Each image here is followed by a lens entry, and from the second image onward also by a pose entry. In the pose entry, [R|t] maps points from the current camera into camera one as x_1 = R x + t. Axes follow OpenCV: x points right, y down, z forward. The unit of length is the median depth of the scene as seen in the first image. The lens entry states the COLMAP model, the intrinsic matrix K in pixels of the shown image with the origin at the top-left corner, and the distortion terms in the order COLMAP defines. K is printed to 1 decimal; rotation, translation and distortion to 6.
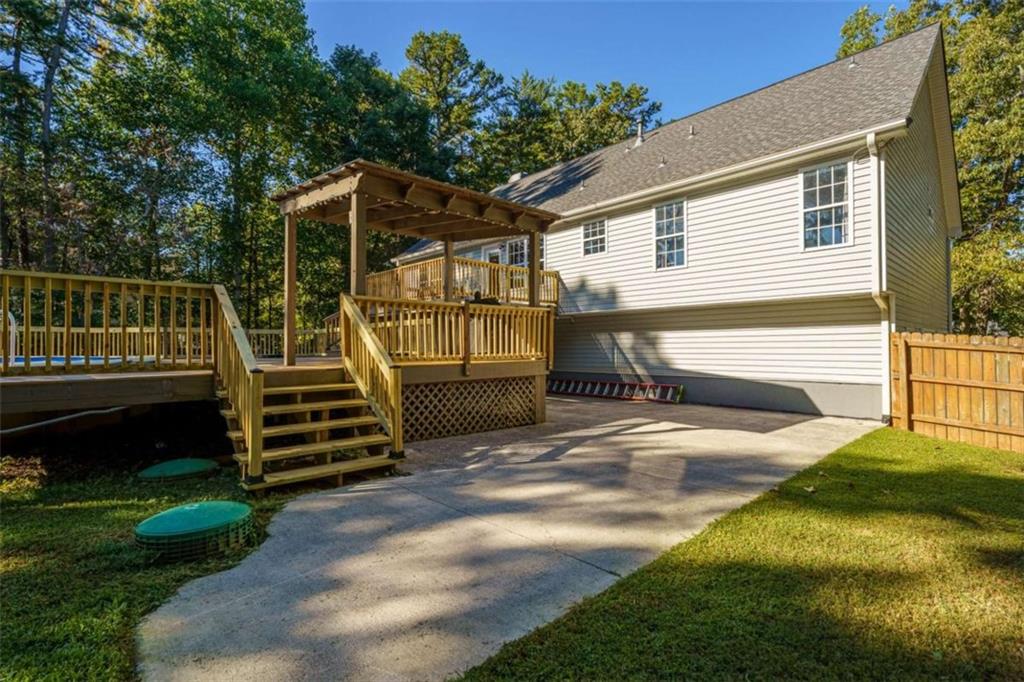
lens RADIAL K [[478.3, 0, 512.0], [0, 478.3, 341.0], [0, 0, 1]] dist [0.001105, 0.000482]
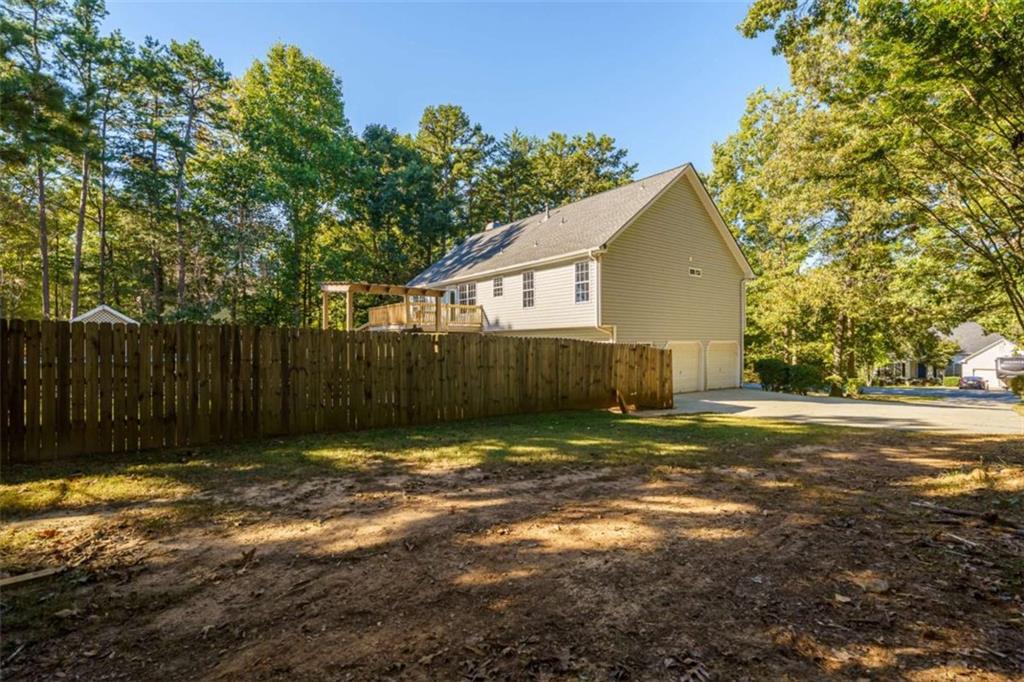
lens RADIAL K [[479.6, 0, 512.0], [0, 479.6, 341.0], [0, 0, 1]] dist [-0.000749, -0.000070]
pose [[0.996014, 0.002289, -0.089167, 0.376209], [-0.002217, 0.999997, 0.000906, -0.024137], [0.089169, -0.000704, 0.996016, -0.715124]]
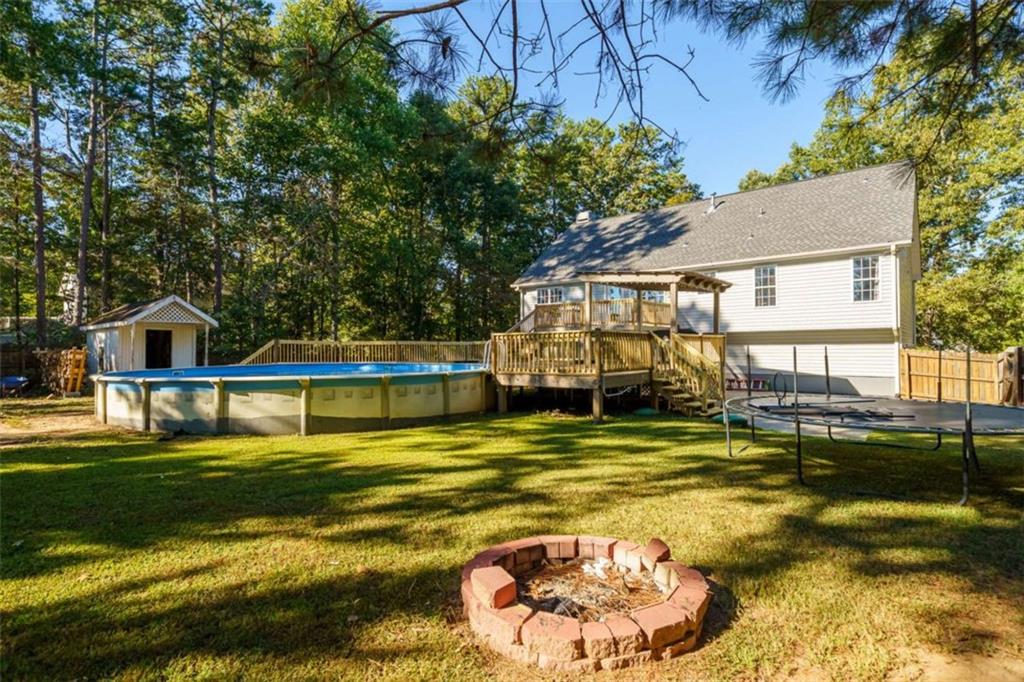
lens RADIAL K [[505.9, 0, 512.0], [0, 505.9, 341.0], [0, 0, 1]] dist [0.000539, -0.000140]
pose [[0.993763, 0.001101, 0.111506, -0.618244], [-0.000694, 0.999993, -0.003692, -0.026559], [-0.111509, 0.003592, 0.993757, -0.522725]]
